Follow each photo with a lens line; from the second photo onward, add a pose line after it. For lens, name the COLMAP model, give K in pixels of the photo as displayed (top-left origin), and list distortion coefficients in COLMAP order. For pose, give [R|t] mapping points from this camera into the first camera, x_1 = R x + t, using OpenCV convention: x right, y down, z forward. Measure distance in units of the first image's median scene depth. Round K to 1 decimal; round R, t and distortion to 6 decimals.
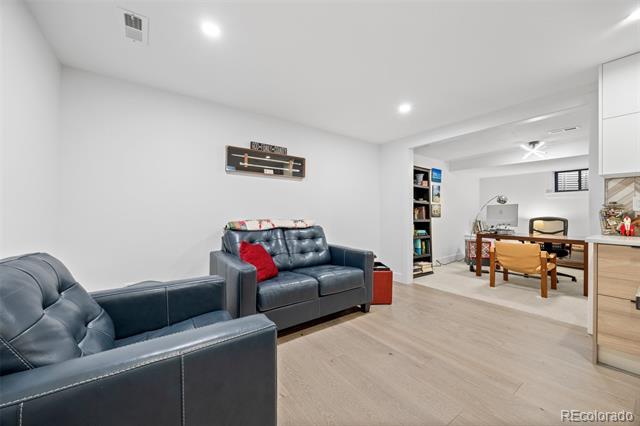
lens RADIAL K [[242.0, 0, 320.8], [0, 242.0, 215.6], [0, 0, 1]] dist [-0.010594, 0.000160]
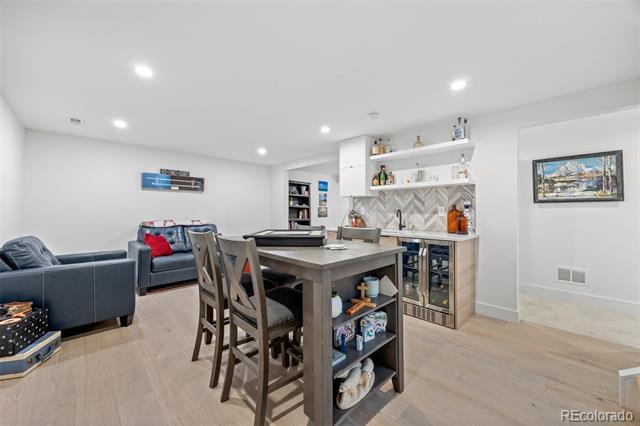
lens RADIAL K [[242.0, 0, 320.0], [0, 242.0, 209.0], [0, 0, 1]] dist [-0.010594, 0.000160]
pose [[0.988041, -0.001763, 0.154183, 0.474842], [0.005066, 0.999766, -0.021028, -0.017702], [-0.154110, 0.021558, 0.987818, -0.655497]]
